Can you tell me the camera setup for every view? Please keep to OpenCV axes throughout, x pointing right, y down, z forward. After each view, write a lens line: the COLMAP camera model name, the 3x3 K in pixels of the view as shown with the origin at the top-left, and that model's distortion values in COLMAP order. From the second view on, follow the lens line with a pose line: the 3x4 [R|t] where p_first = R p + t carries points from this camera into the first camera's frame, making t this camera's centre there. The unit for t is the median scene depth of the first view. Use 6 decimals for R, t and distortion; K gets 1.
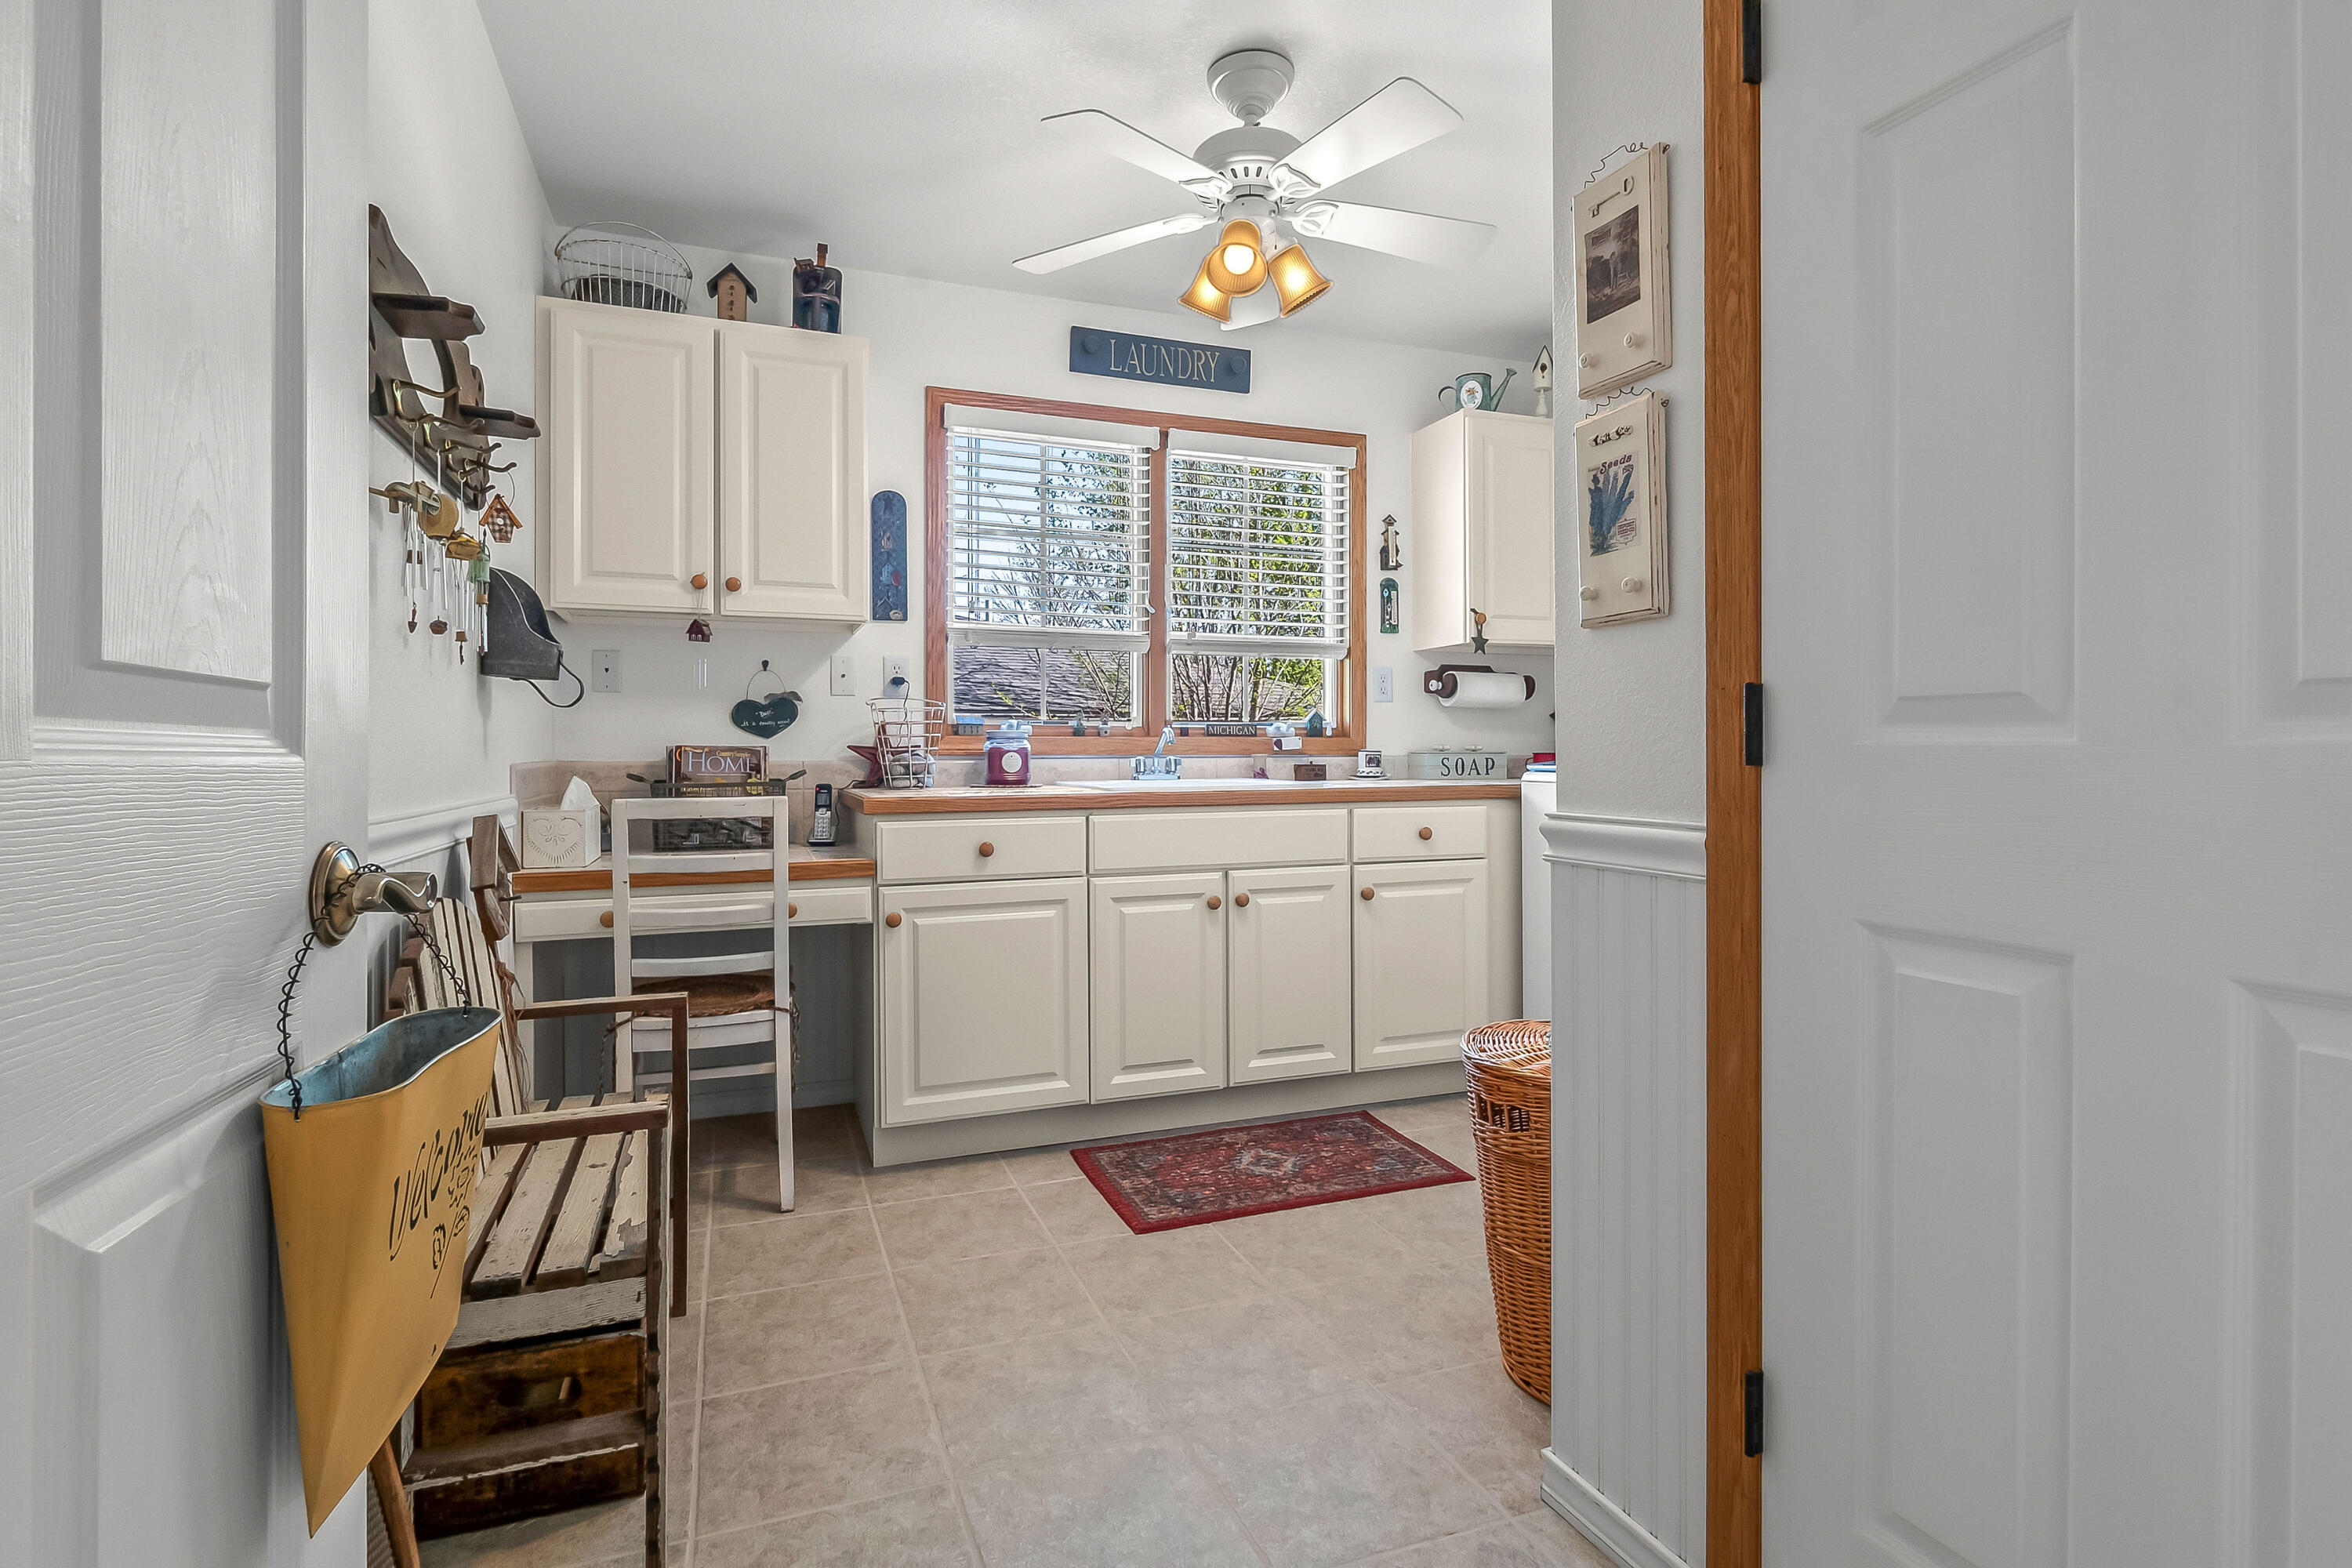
lens RADIAL K [[1122.8, 0, 1154.8], [0, 1122.8, 761.7], [0, 0, 1]] dist [0.004386, -0.004550]
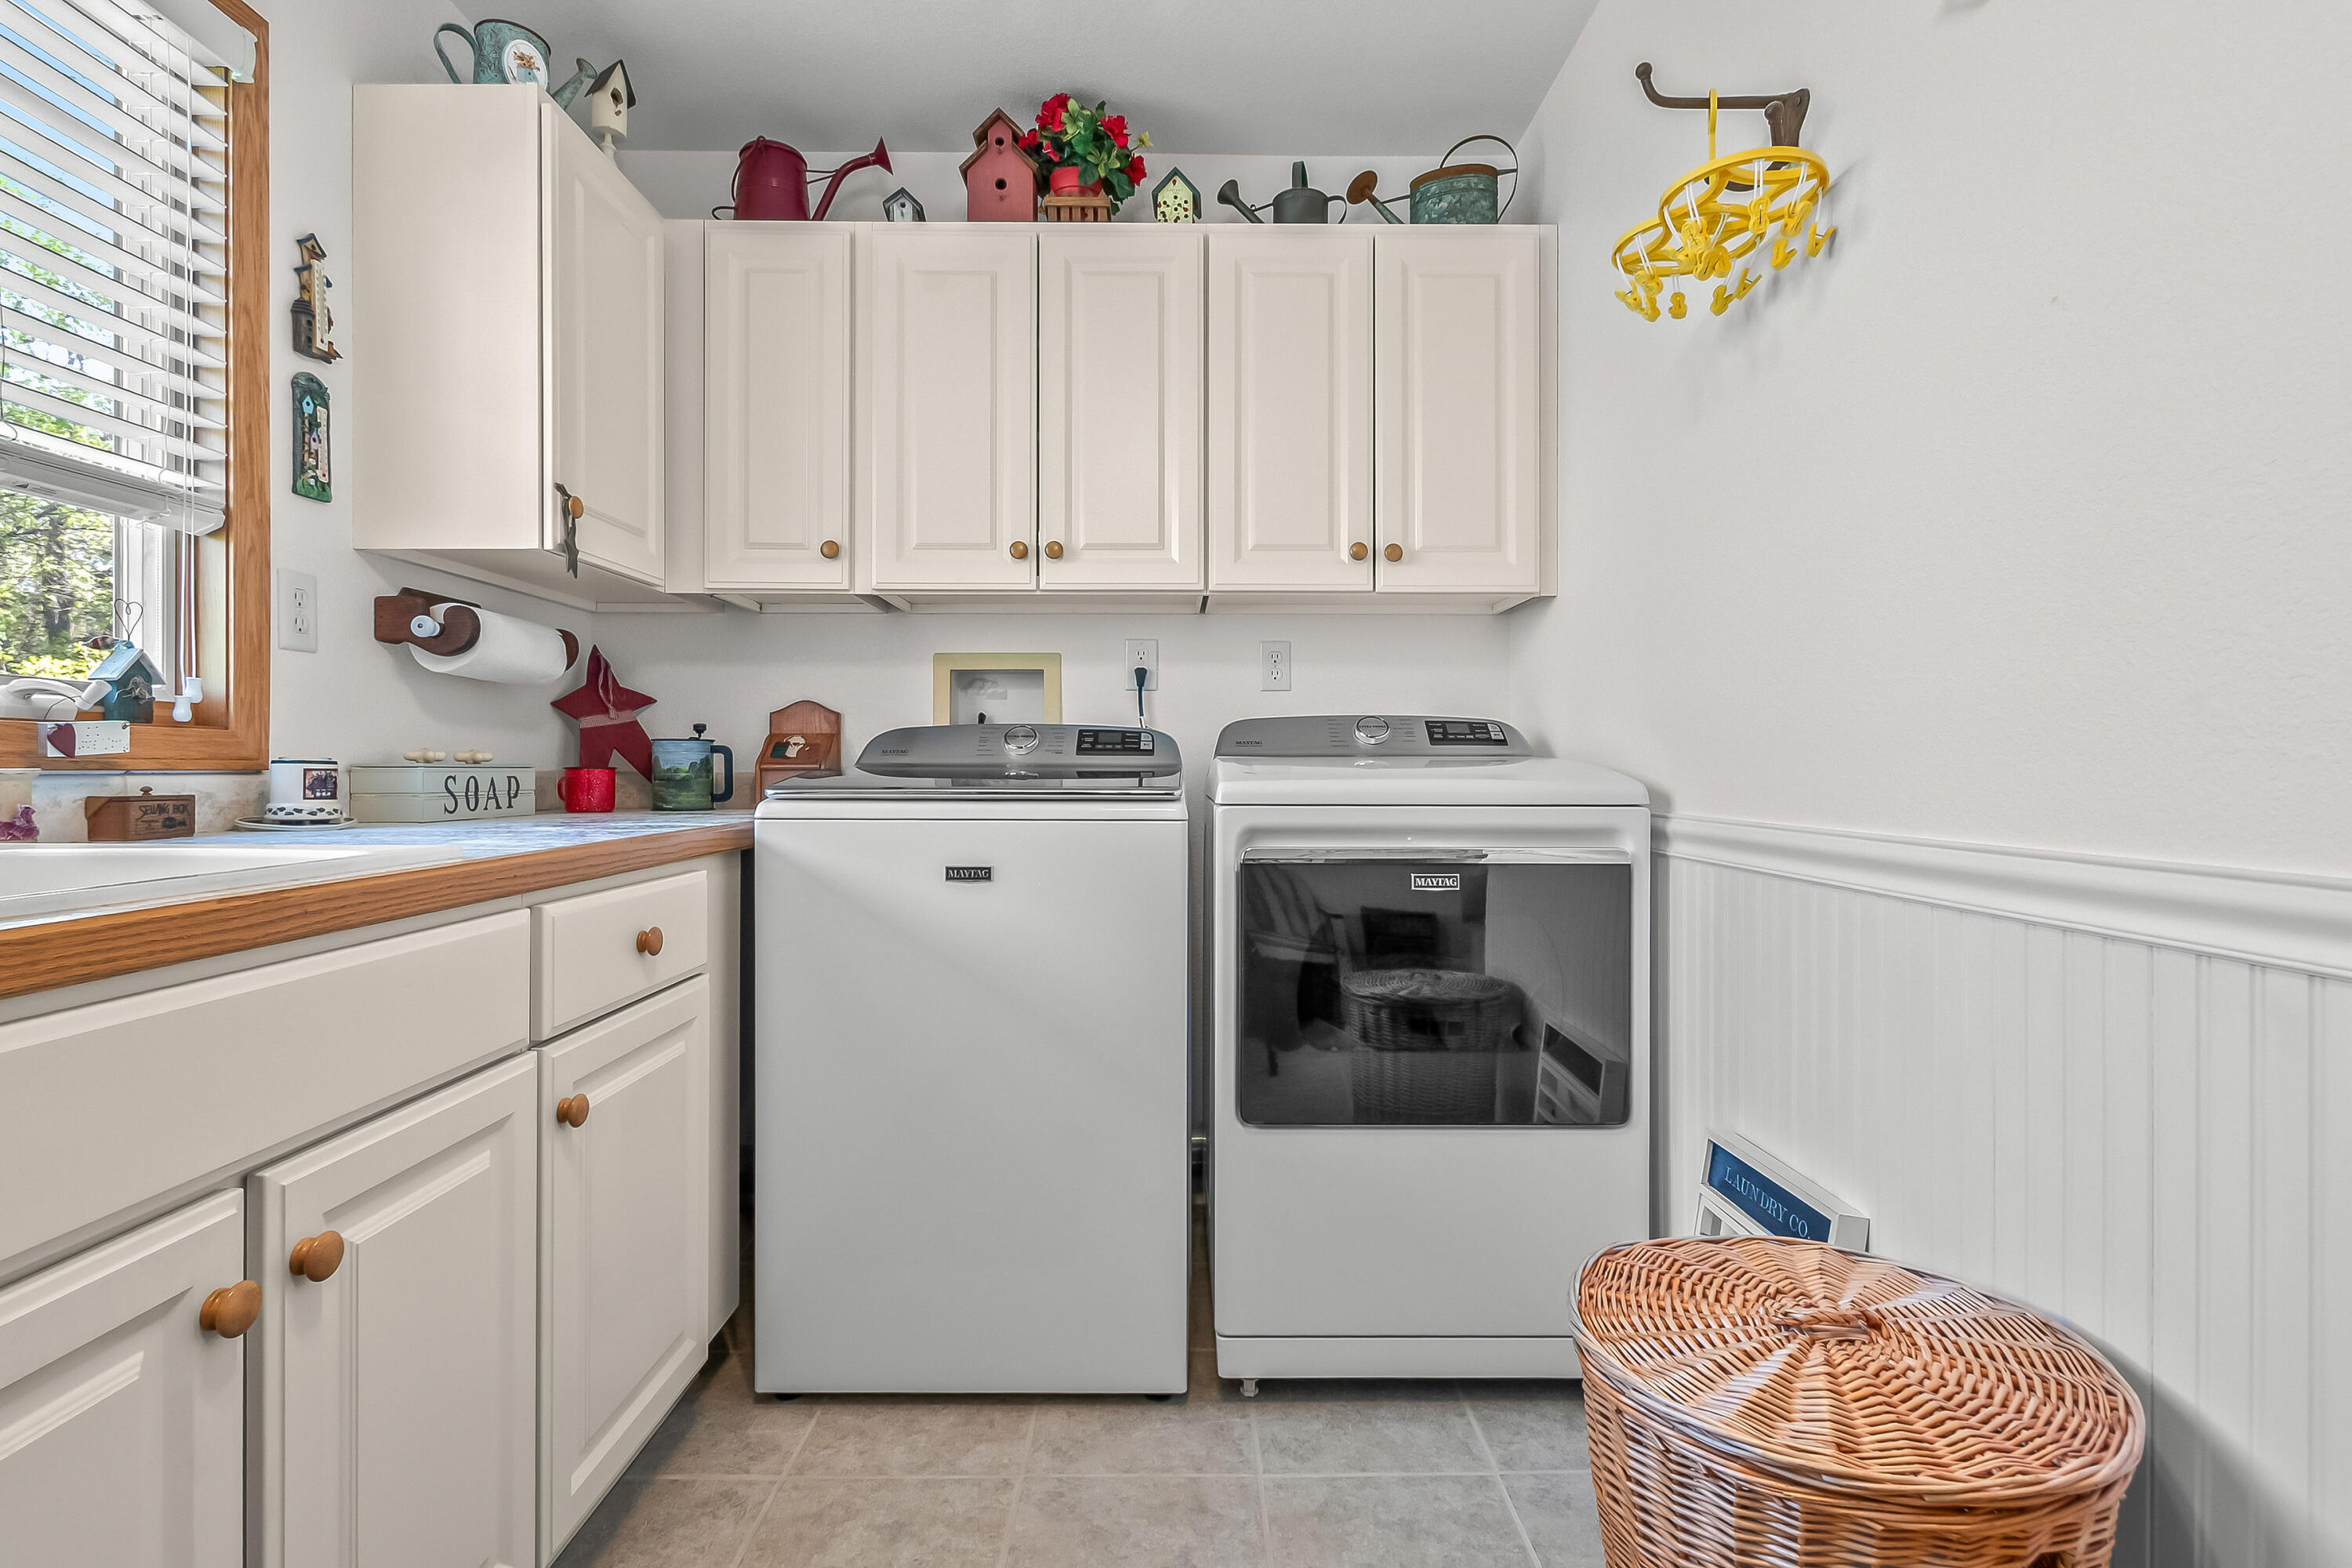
lens RADIAL K [[1122.8, 0, 1191.8], [0, 1122.8, 769.8], [0, 0, 1]] dist [0.004386, -0.004550]
pose [[0.342306, -0.000065, 0.939589, -0.093047], [0.009600, 0.999948, -0.003428, -0.001661], [-0.939540, 0.010193, 0.342289, 0.527619]]
